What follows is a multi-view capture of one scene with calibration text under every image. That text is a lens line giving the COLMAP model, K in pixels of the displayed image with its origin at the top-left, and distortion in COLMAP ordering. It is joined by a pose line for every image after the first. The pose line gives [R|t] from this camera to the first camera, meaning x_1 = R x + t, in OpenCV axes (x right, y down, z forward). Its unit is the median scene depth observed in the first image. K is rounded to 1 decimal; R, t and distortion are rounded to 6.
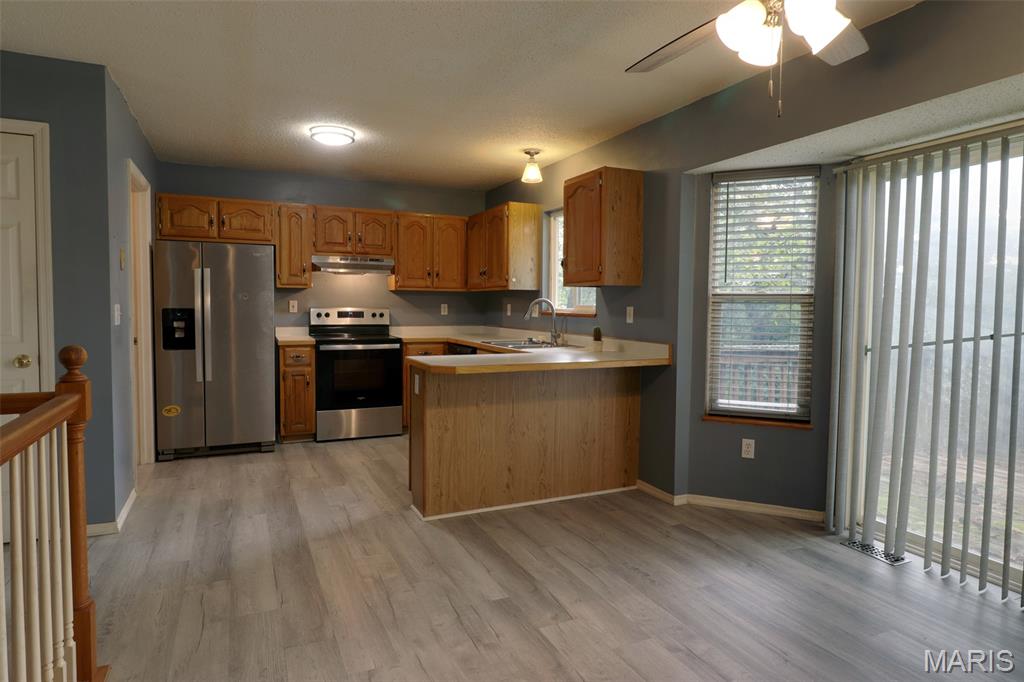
lens RADIAL K [[608.1, 0, 508.0], [0, 608.1, 337.9], [0, 0, 1]] dist [0.025090, 0.003014]
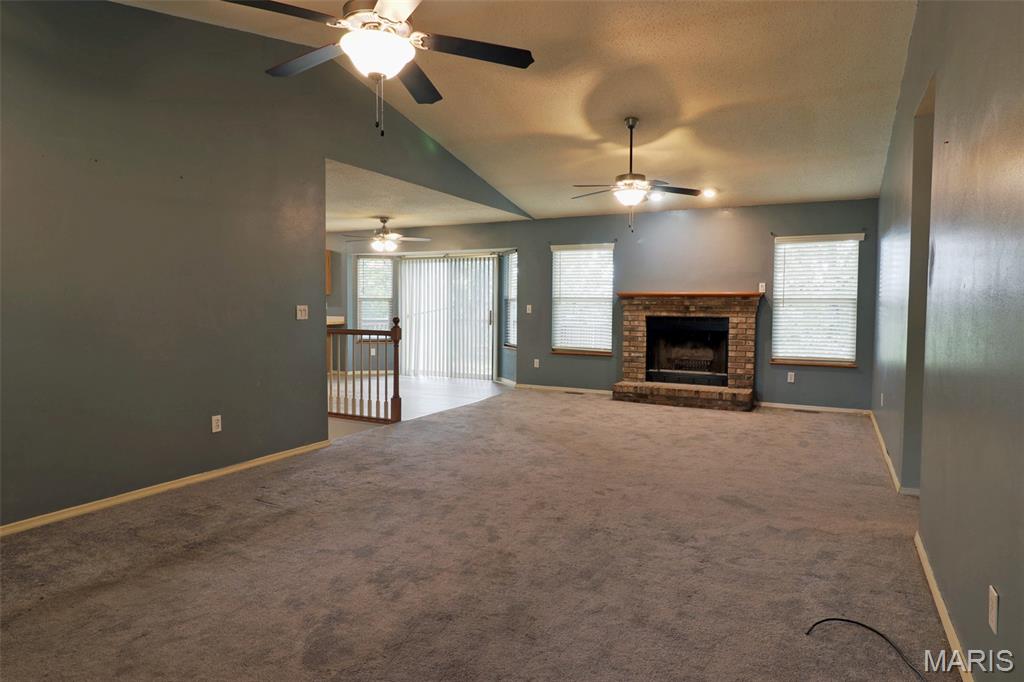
lens RADIAL K [[608.1, 0, 513.4], [0, 608.1, 338.9], [0, 0, 1]] dist [0.025090, 0.003014]
pose [[0.785912, -0.040138, 0.617035, -0.591655], [0.034768, 0.999181, 0.020713, 0.058194], [-0.617361, 0.005174, 0.786663, -1.151833]]
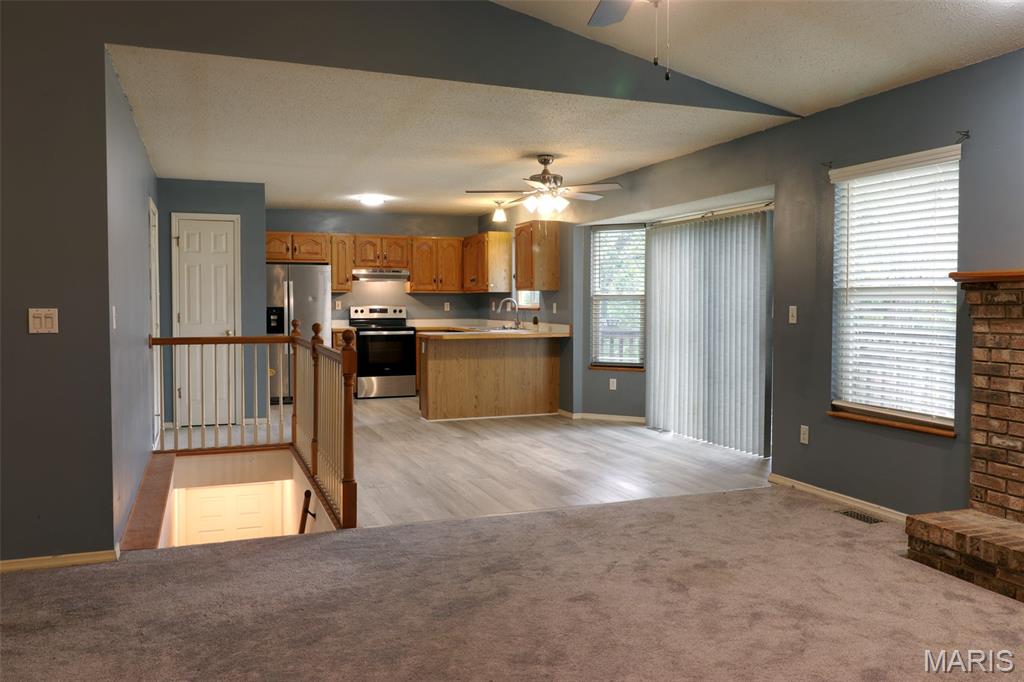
lens RADIAL K [[801.9, 0, 510.4], [0, 801.9, 334.0], [0, 0, 1]] dist [-0.007010, -0.005478]
pose [[0.998425, -0.006997, -0.055656, 0.159149], [0.006102, 0.999850, -0.016238, 0.051318], [0.055762, 0.015872, 0.998318, -0.897912]]
